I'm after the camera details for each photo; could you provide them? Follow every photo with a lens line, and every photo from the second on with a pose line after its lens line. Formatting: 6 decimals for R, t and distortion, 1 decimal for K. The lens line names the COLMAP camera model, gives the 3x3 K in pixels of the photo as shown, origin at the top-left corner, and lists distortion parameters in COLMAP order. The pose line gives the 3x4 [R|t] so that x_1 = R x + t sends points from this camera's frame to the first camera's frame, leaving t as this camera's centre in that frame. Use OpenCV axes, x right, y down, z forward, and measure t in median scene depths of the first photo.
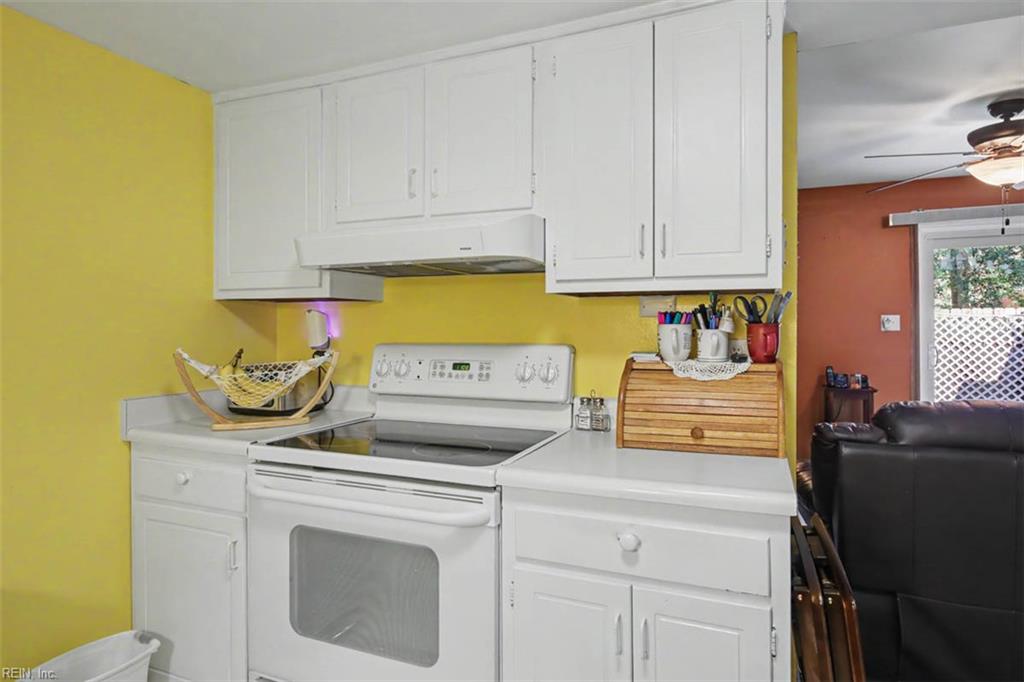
lens RADIAL K [[567.7, 0, 506.7], [0, 567.7, 332.7], [0, 0, 1]] dist [0.001295, -0.000891]
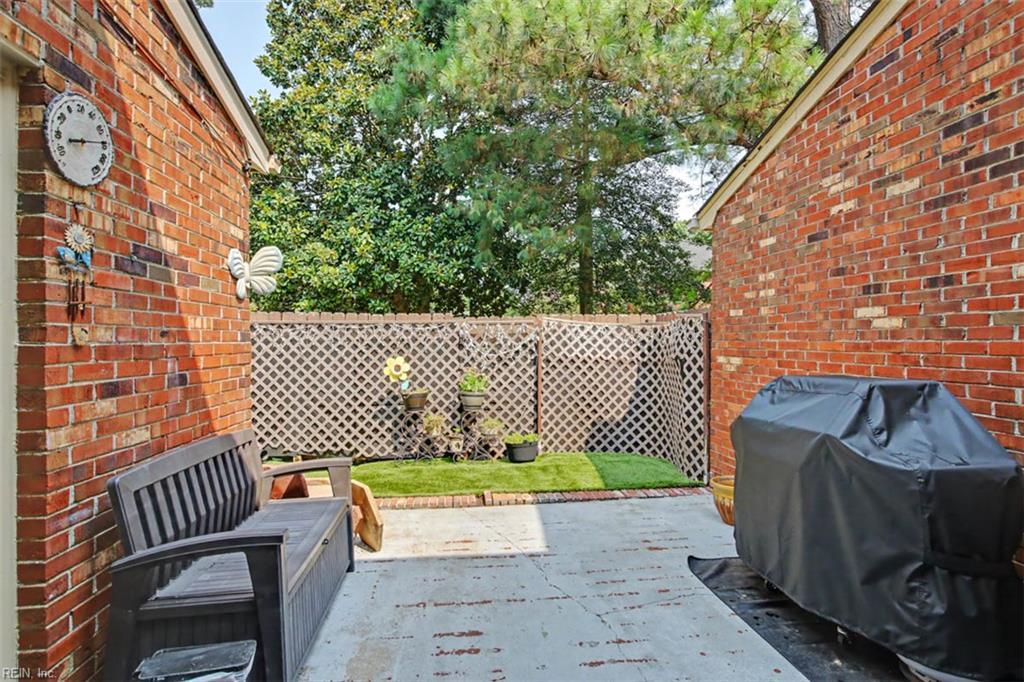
lens RADIAL K [[492.0, 0, 507.8], [0, 492.0, 340.8], [0, 0, 1]] dist [-0.000234, 0.000550]
pose [[0.872247, 0.002933, 0.489057, 0.409936], [0.000001, 0.999982, -0.005999, -0.003932], [-0.489066, 0.005233, 0.872231, 0.501070]]
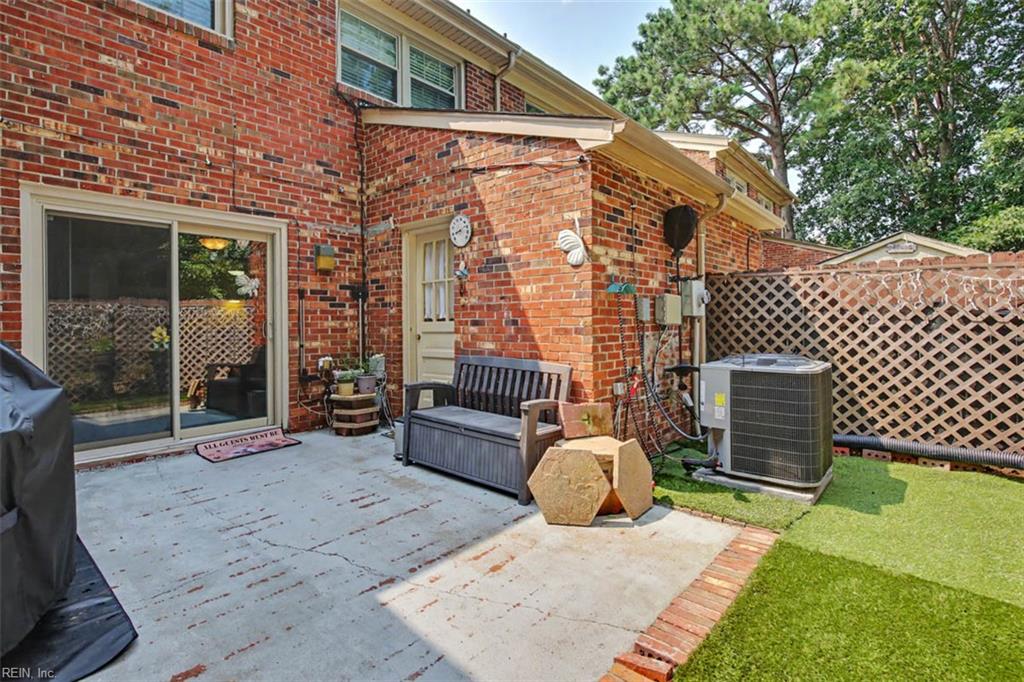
lens RADIAL K [[476.8, 0, 508.4], [0, 476.8, 317.9], [0, 0, 1]] dist [-0.003024, 0.000269]
pose [[-0.298099, 0.000683, -0.954535, 0.777101], [0.007585, 0.999970, -0.001653, 0.009770], [0.954505, -0.007733, -0.298096, 0.892131]]
